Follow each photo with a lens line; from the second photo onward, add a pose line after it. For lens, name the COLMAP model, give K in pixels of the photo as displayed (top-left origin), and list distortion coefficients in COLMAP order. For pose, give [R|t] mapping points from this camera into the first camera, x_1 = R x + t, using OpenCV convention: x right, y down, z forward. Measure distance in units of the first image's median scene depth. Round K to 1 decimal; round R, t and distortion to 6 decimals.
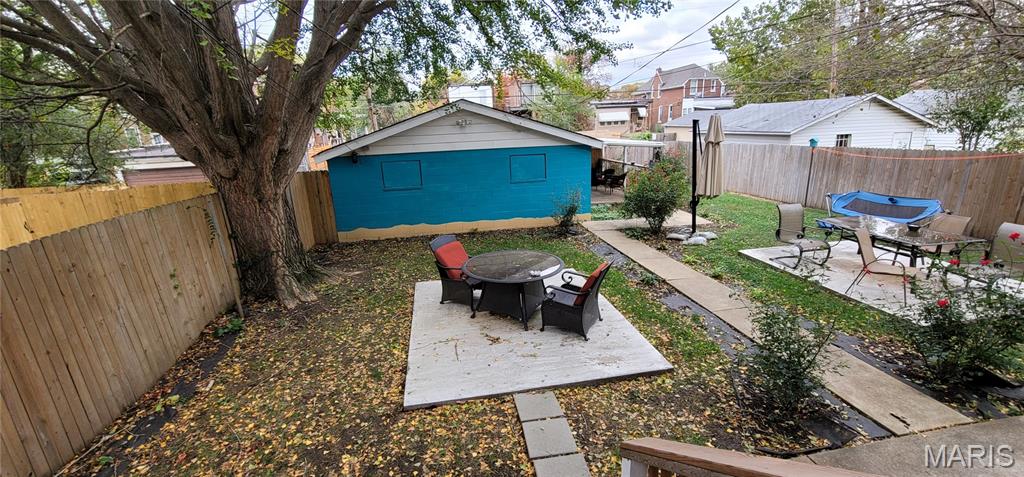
lens RADIAL K [[423.1, 0, 520.0], [0, 423.1, 241.9], [0, 0, 1]] dist [-0.008090, 0.000279]
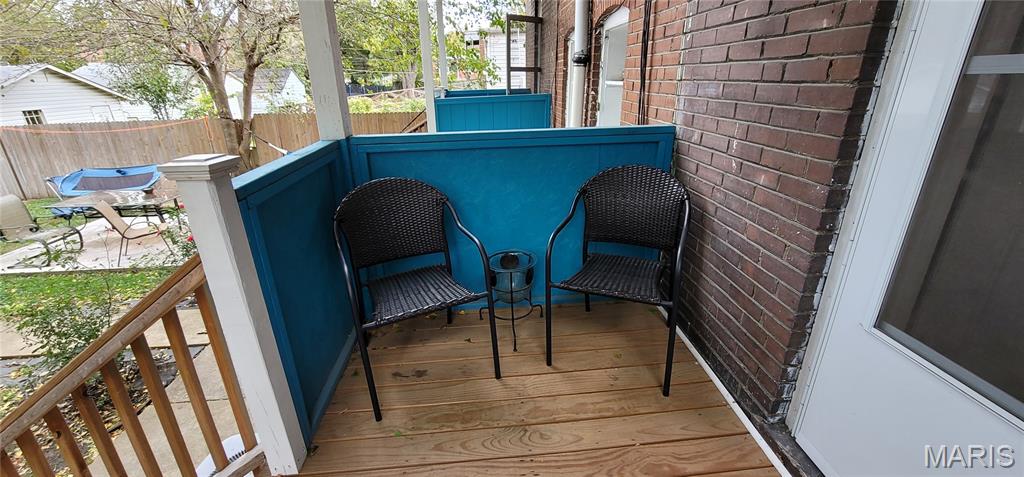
lens RADIAL K [[423.1, 0, 520.0], [0, 423.1, 241.9], [0, 0, 1]] dist [-0.008090, 0.000279]
pose [[0.097159, -0.322473, 0.941579, -0.048909], [0.269767, 0.919173, 0.286963, 0.029297], [-0.958011, 0.226126, 0.176298, -0.088275]]
